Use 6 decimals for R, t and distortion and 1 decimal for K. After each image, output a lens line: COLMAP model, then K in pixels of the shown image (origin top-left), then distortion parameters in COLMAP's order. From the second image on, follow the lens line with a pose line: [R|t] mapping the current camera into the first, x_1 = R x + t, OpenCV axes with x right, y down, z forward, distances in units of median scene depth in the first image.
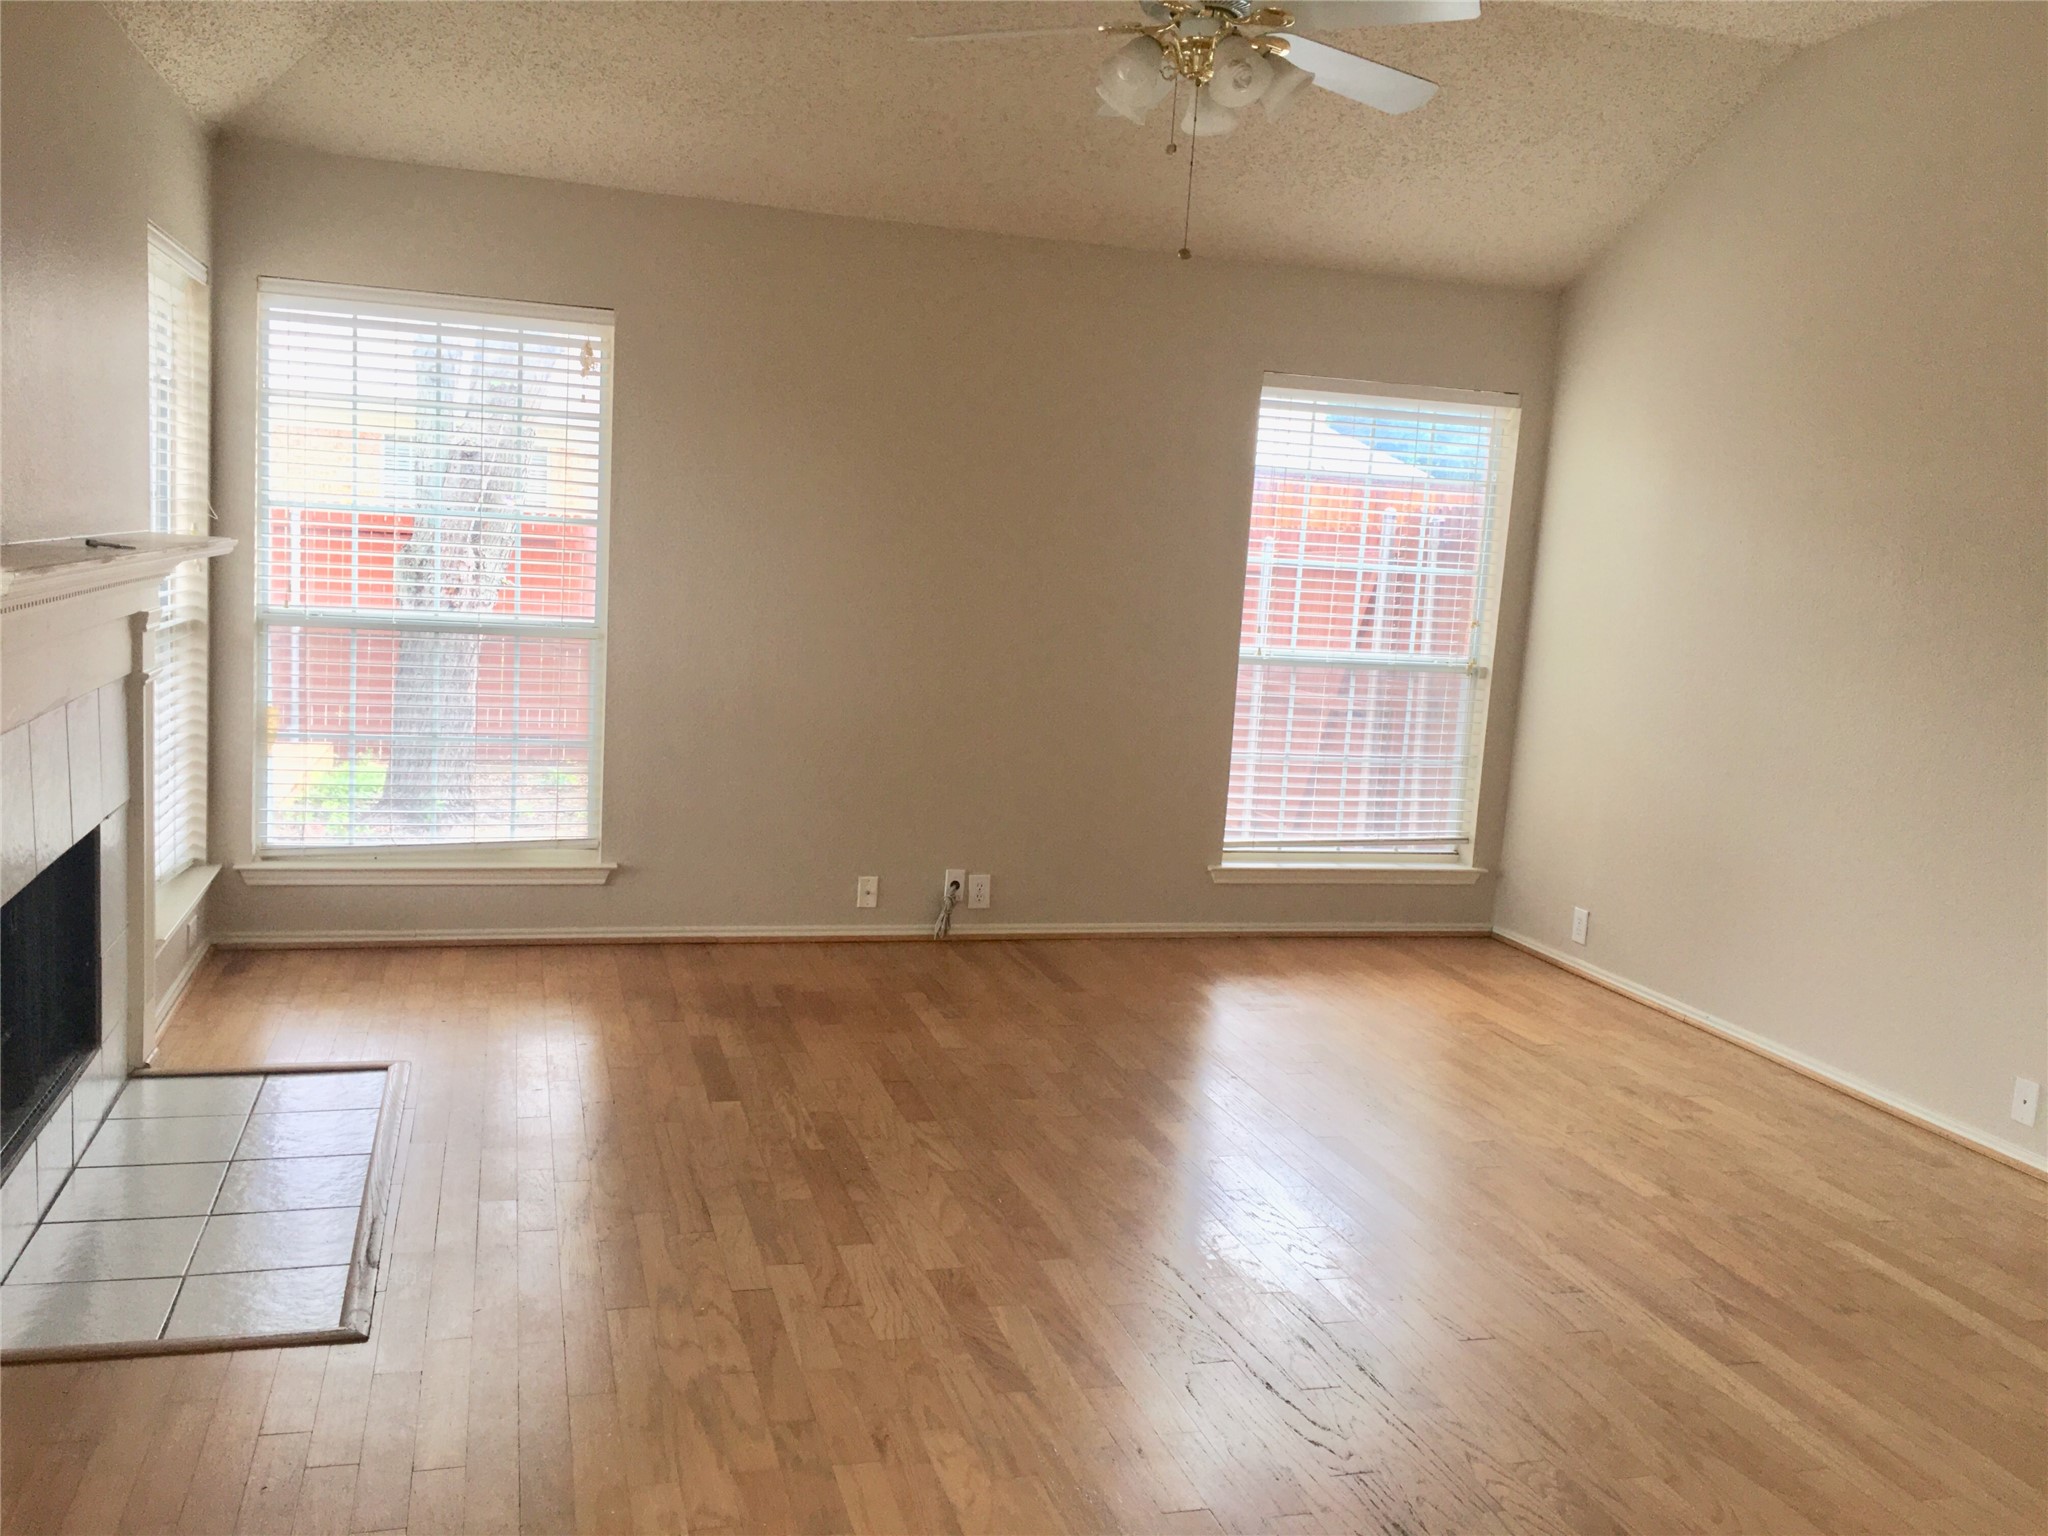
lens RADIAL K [[1753.3, 0, 1029.0], [0, 1753.3, 777.7], [0, 0, 1]] dist [0.077723, -0.087396]
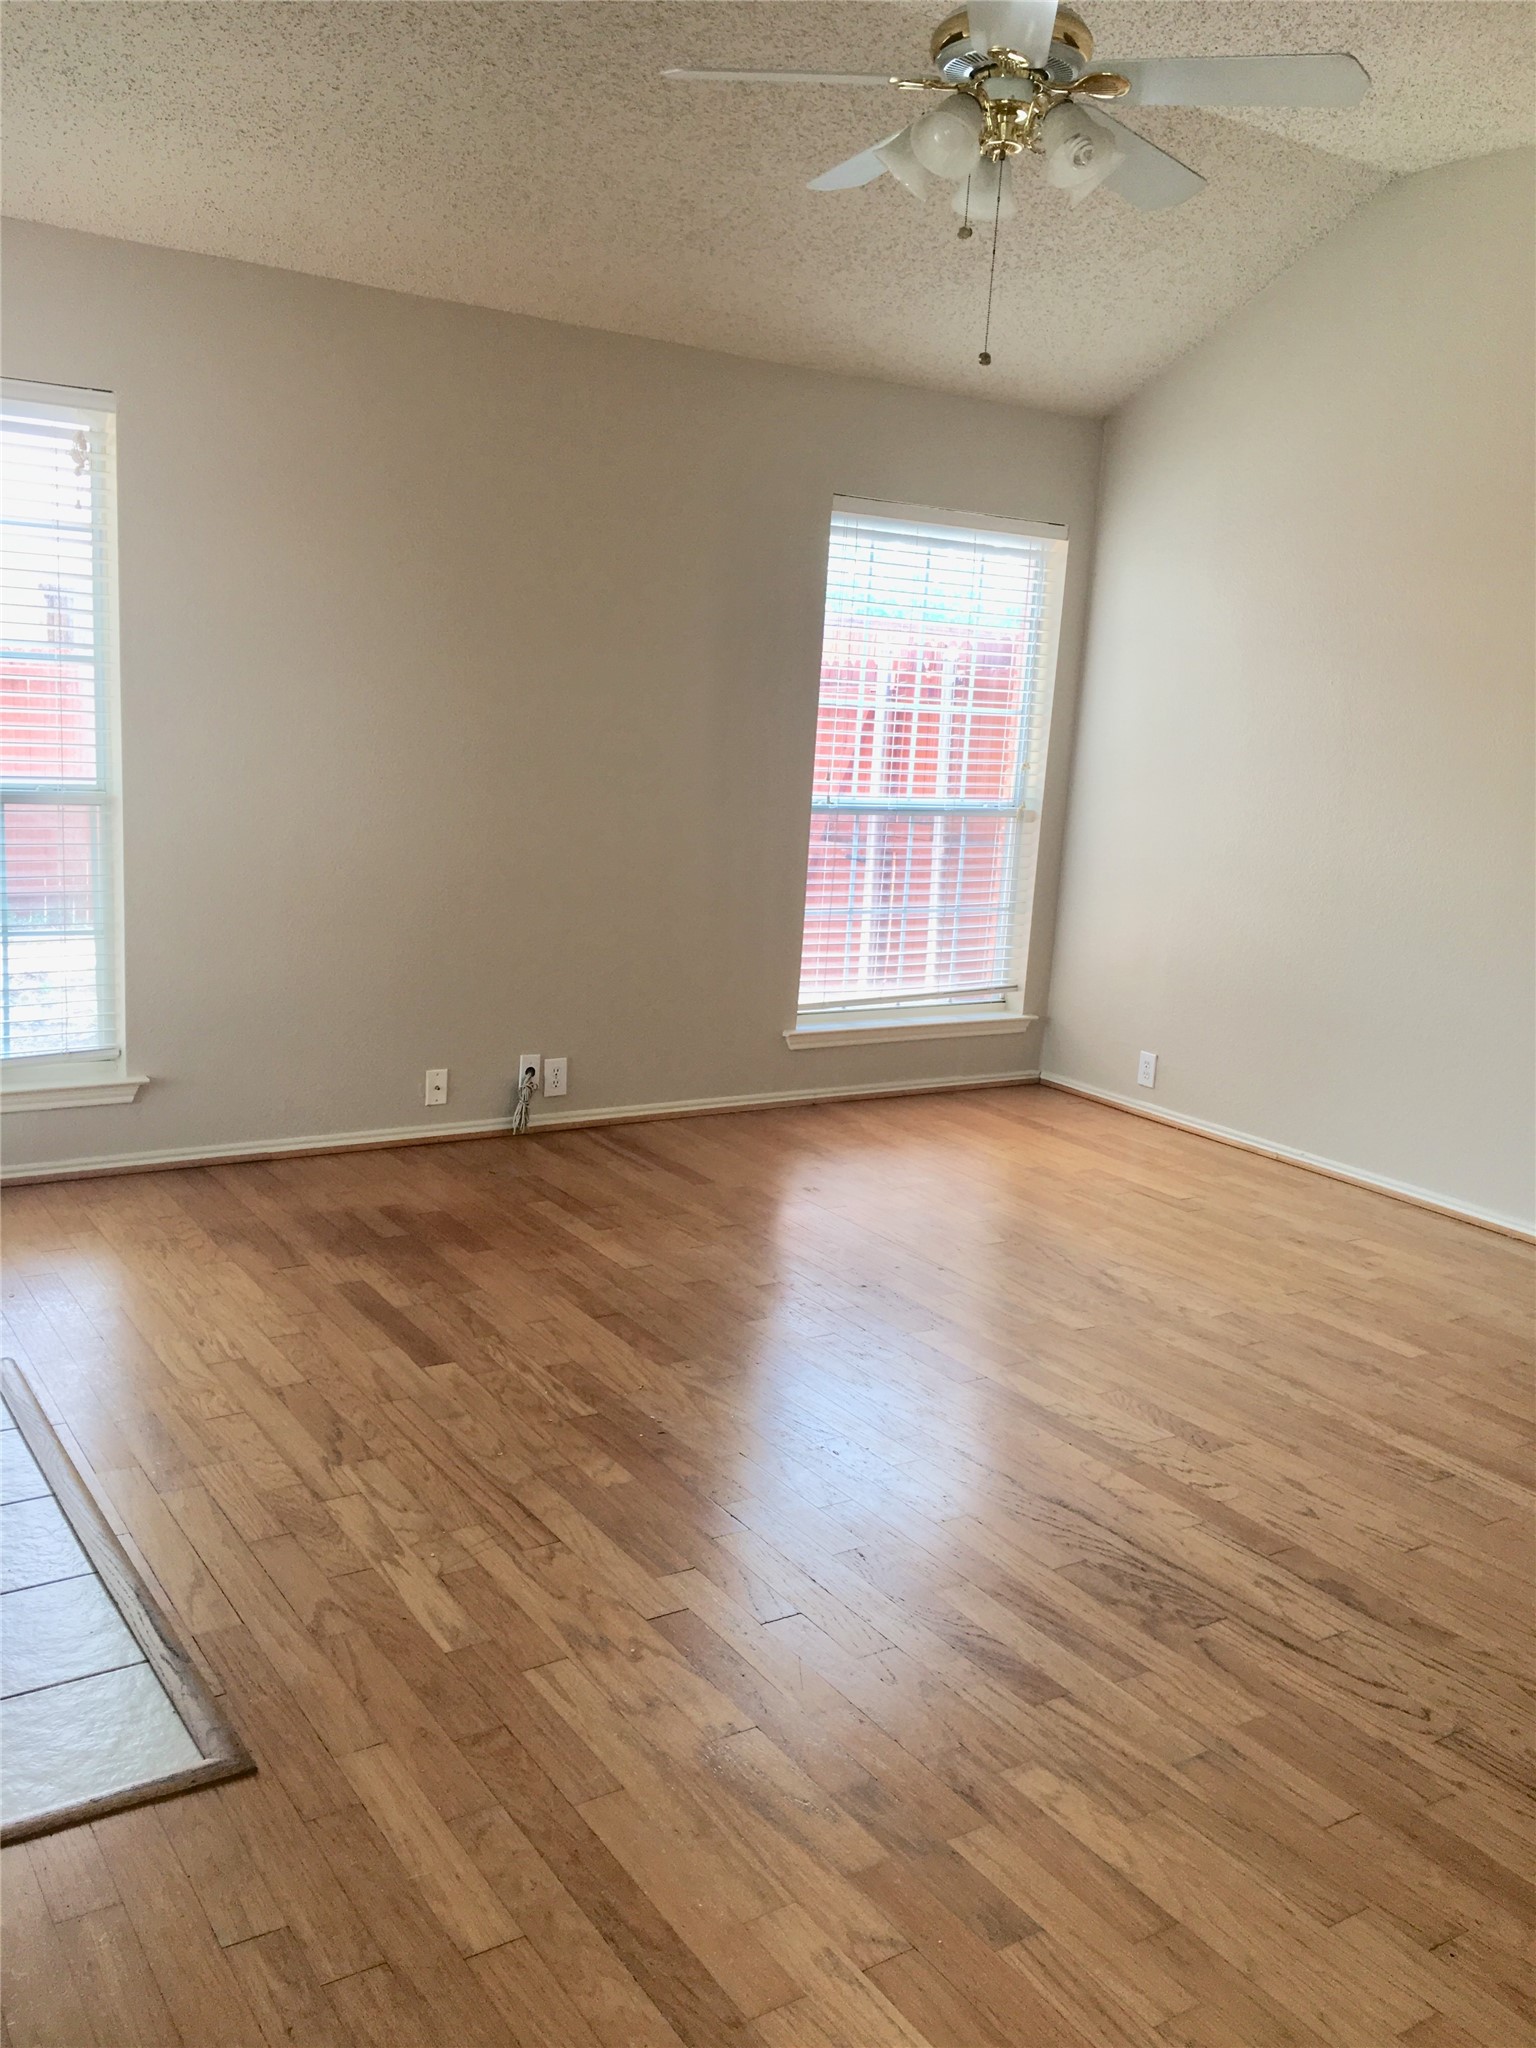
lens RADIAL K [[1753.3, 0, 761.9], [0, 1753.3, 1019.9], [0, 0, 1]] dist [0.077723, -0.087396]
pose [[0.956653, -0.058208, 0.285353, -0.193280], [0.038994, 0.996601, 0.072563, -0.026751], [-0.288607, -0.058291, 0.955672, 0.121760]]
